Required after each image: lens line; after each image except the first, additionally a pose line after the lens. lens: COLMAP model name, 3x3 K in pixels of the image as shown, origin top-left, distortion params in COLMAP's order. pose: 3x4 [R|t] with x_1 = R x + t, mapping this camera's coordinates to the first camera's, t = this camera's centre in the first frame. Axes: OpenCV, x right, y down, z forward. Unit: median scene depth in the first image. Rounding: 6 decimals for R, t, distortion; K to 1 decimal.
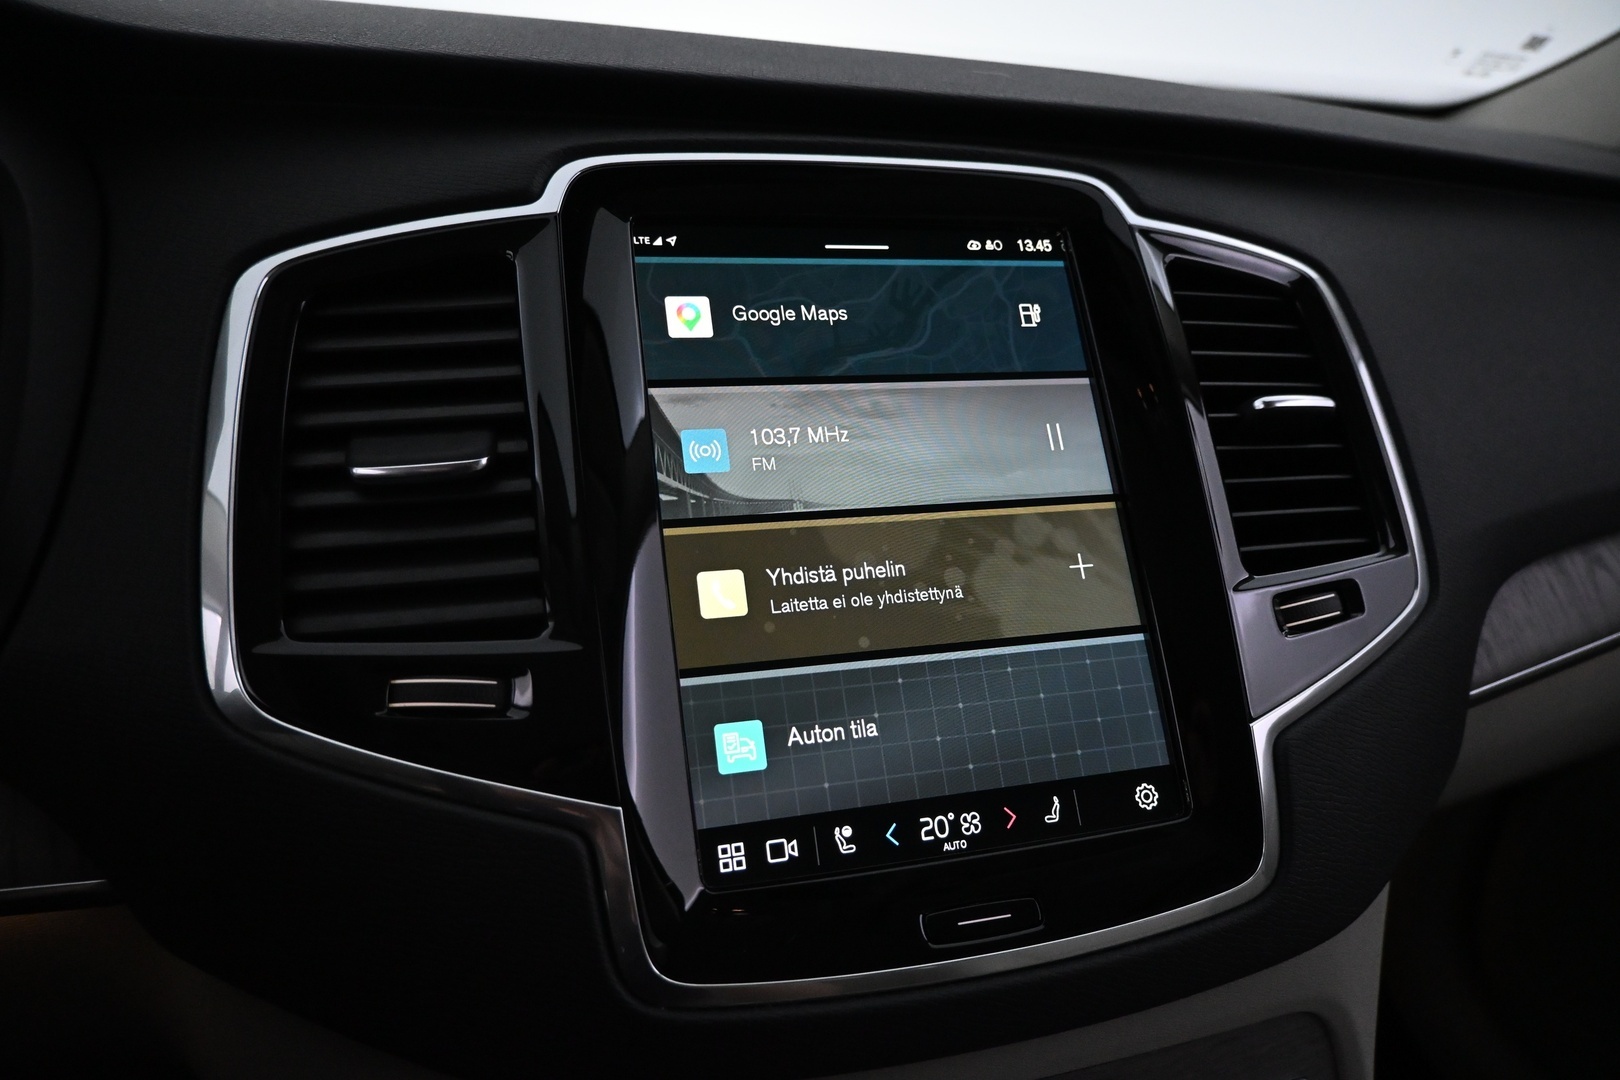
lens RADIAL K [[1107.0, 0, 813.2], [0, 1107.0, 527.5], [0, 0, 1]] dist [-0.001006, -0.006450]
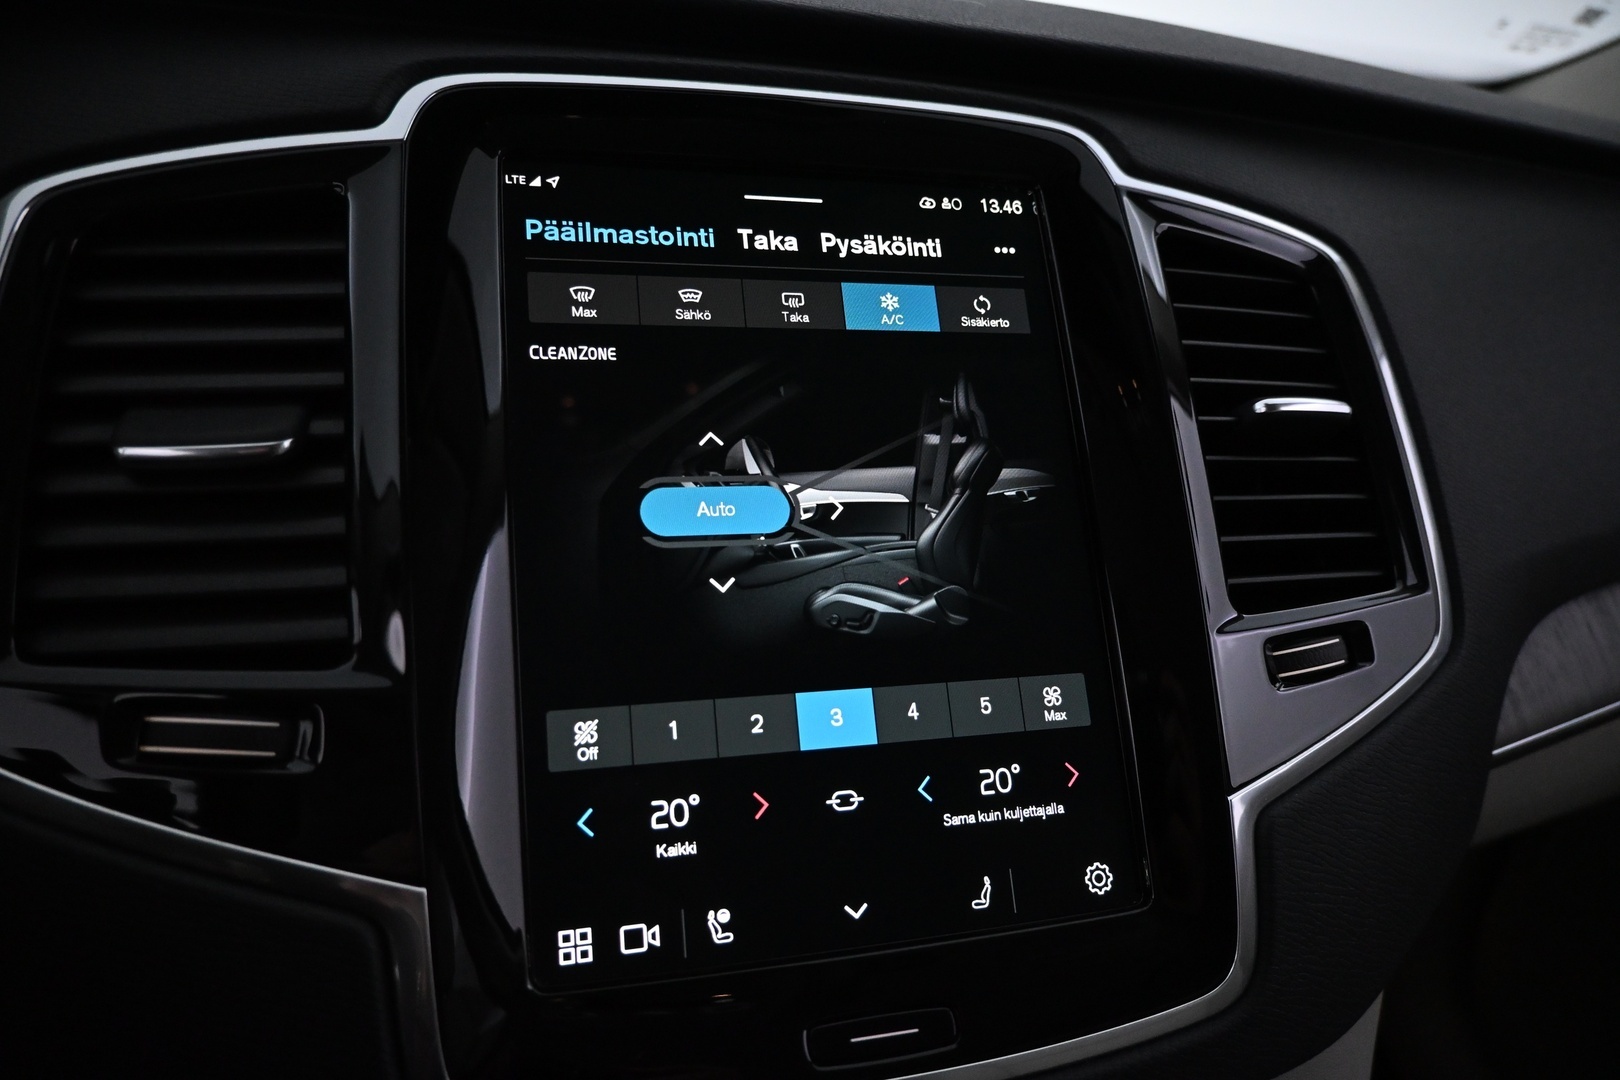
lens RADIAL K [[1107.0, 0, 811.4], [0, 1107.0, 530.6], [0, 0, 1]] dist [-0.001006, -0.006450]
pose [[0.999205, 0.039209, -0.007261, 0.083228], [-0.039010, 0.998906, 0.025800, -0.029859], [0.008265, -0.025496, 0.999641, 0.179596]]
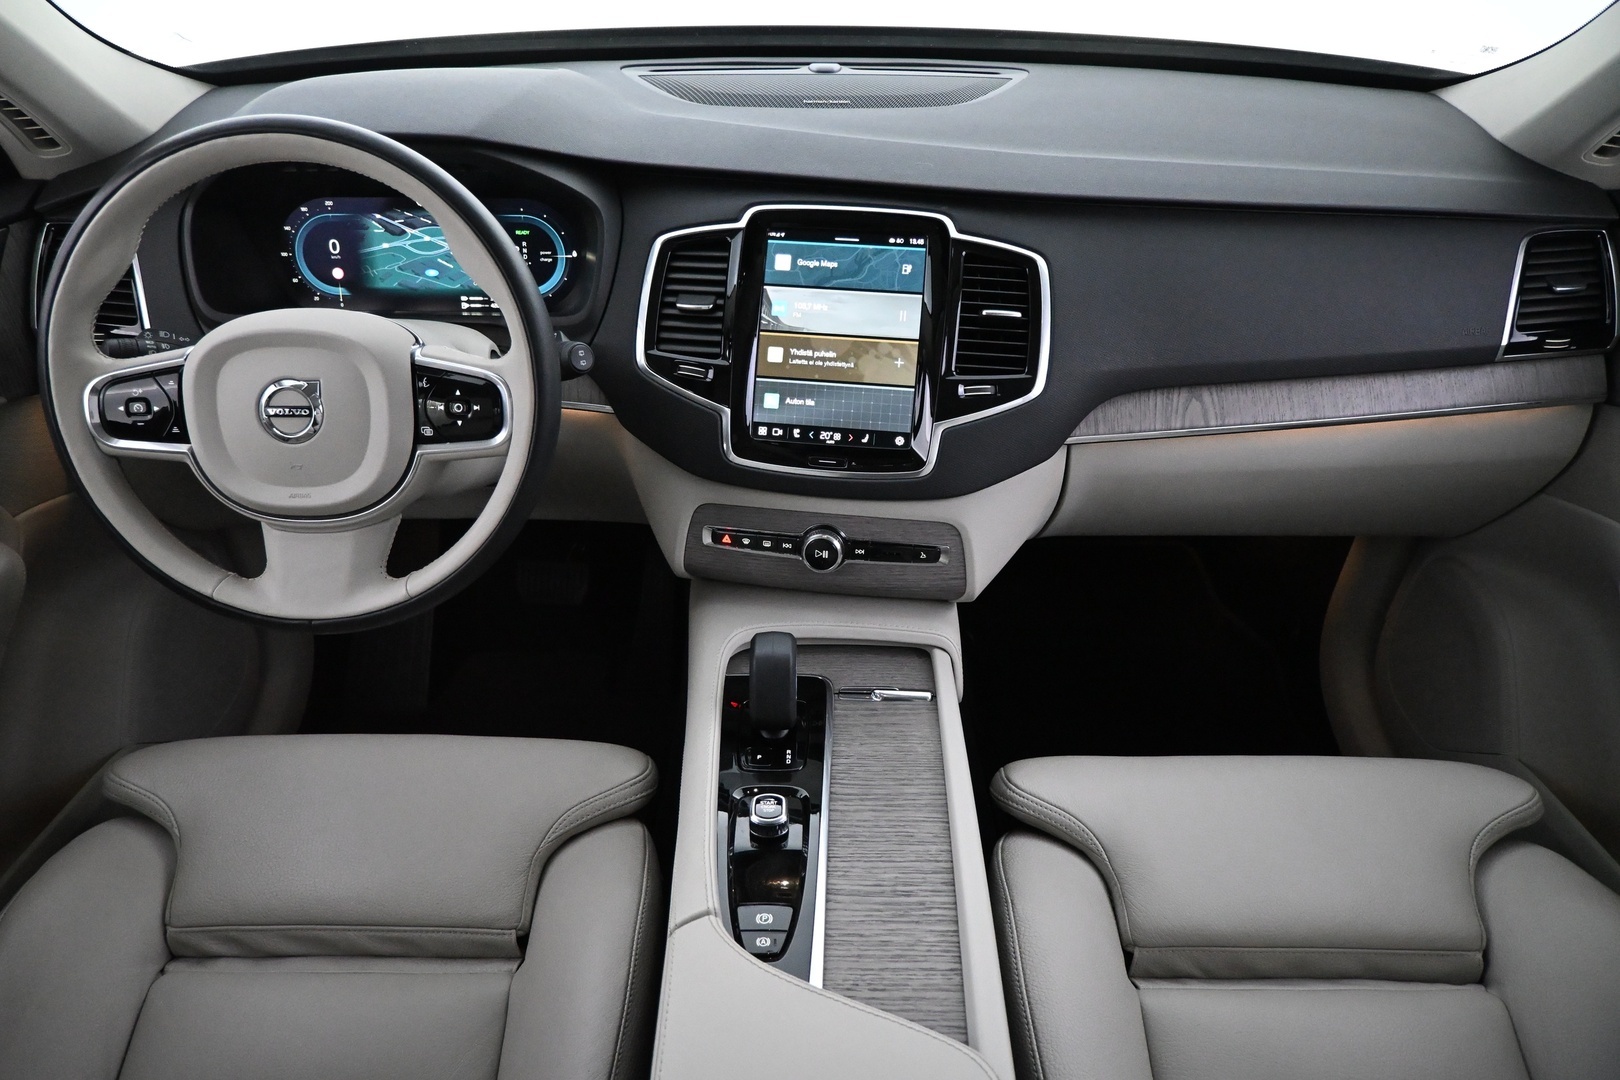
lens RADIAL K [[1107.0, 0, 834.5], [0, 1107.0, 526.4], [0, 0, 1]] dist [-0.001006, -0.006450]
pose [[0.909124, 0.201674, -0.364446, 1.309956], [-0.109661, 0.959988, 0.257678, -0.300372], [0.401831, -0.194295, 0.894864, -1.866744]]
